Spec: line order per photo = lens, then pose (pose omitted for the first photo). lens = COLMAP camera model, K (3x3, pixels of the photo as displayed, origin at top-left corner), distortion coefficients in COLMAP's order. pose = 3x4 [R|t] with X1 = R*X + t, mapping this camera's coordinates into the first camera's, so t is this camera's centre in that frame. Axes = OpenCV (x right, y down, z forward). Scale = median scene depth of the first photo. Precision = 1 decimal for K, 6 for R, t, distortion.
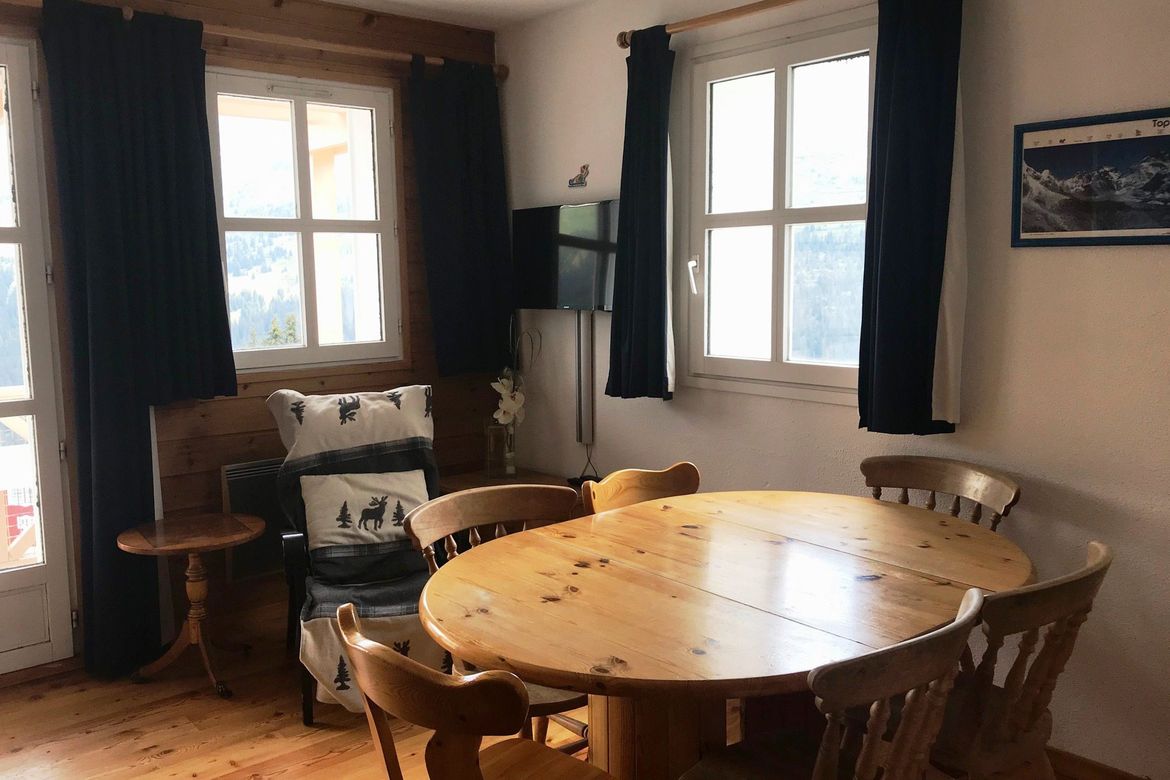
lens RADIAL K [[952.8, 0, 579.2], [0, 952.8, 392.2], [0, 0, 1]] dist [0.033716, -0.044872]
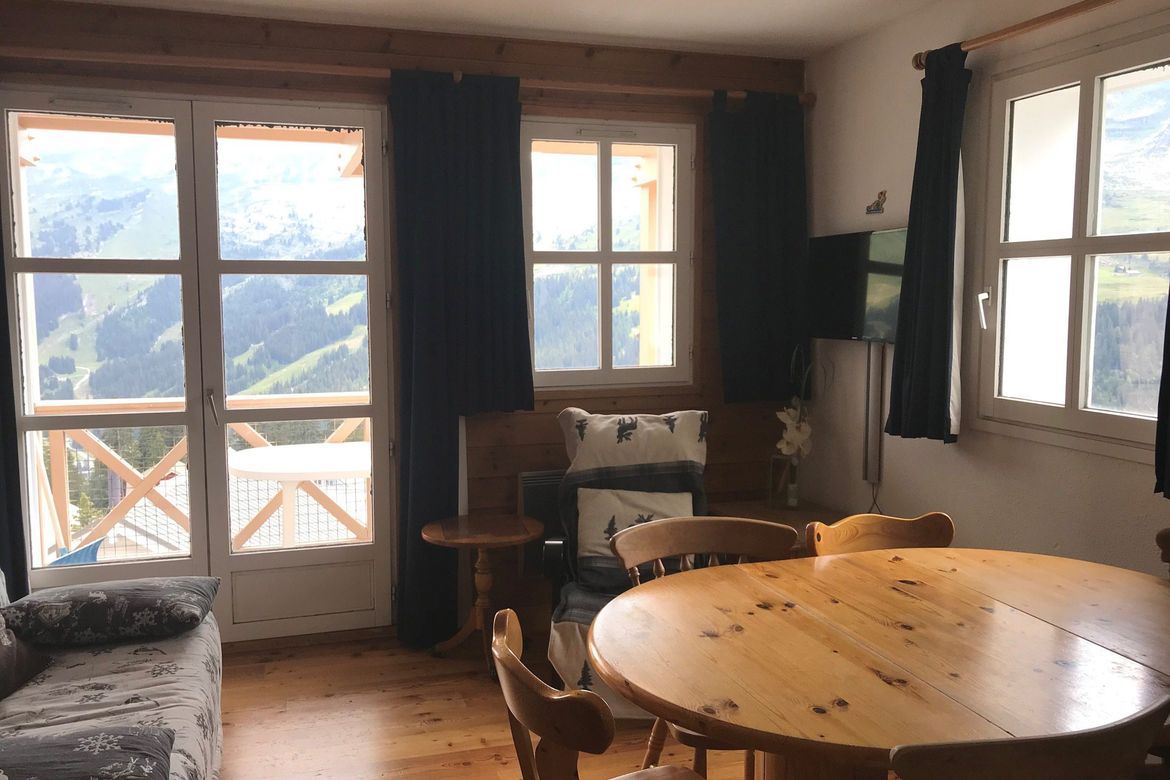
lens RADIAL K [[952.8, 0, 581.5], [0, 952.8, 389.3], [0, 0, 1]] dist [0.033716, -0.044872]
pose [[0.920177, 0.050404, -0.388244, 0.128385], [-0.059293, 0.998181, -0.010941, -0.012980], [0.386987, 0.033088, 0.921491, 0.004558]]
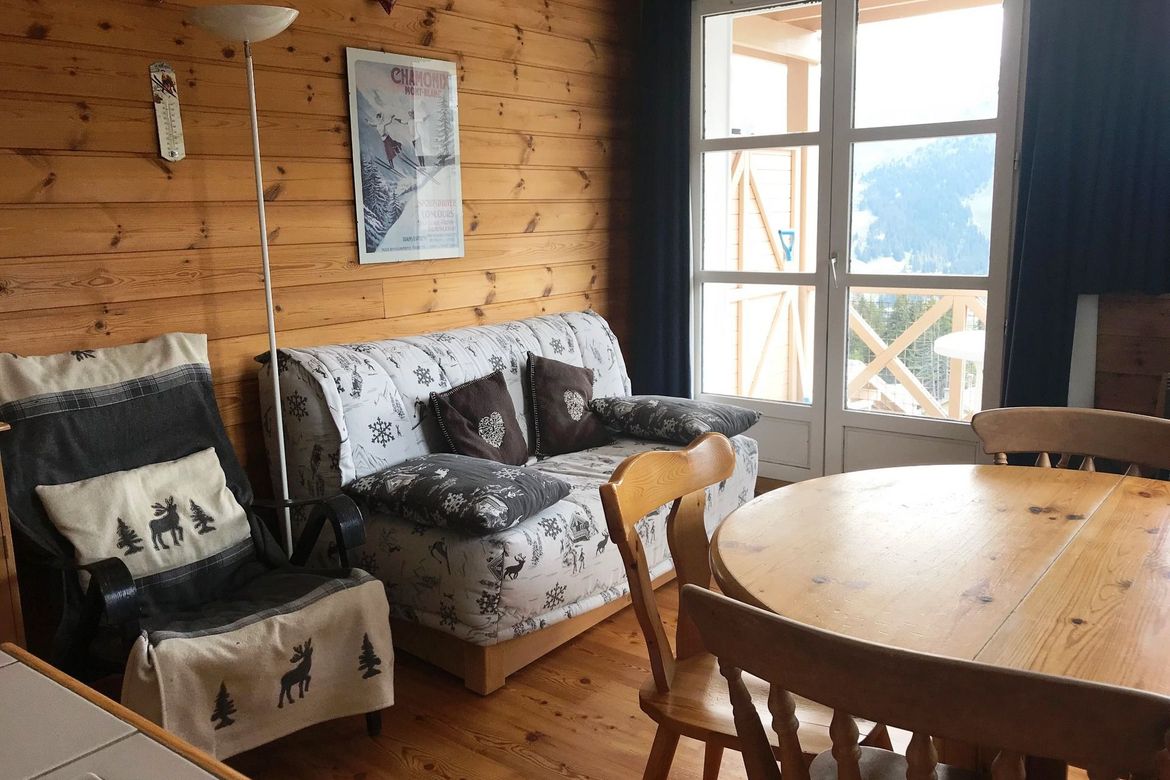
lens RADIAL K [[952.8, 0, 579.2], [0, 952.8, 400.4], [0, 0, 1]] dist [0.033716, -0.044872]
pose [[0.194901, 0.197434, -0.960746, 0.414058], [-0.101895, 0.978306, 0.180372, -0.003176], [0.975516, 0.062741, 0.210791, 0.301206]]
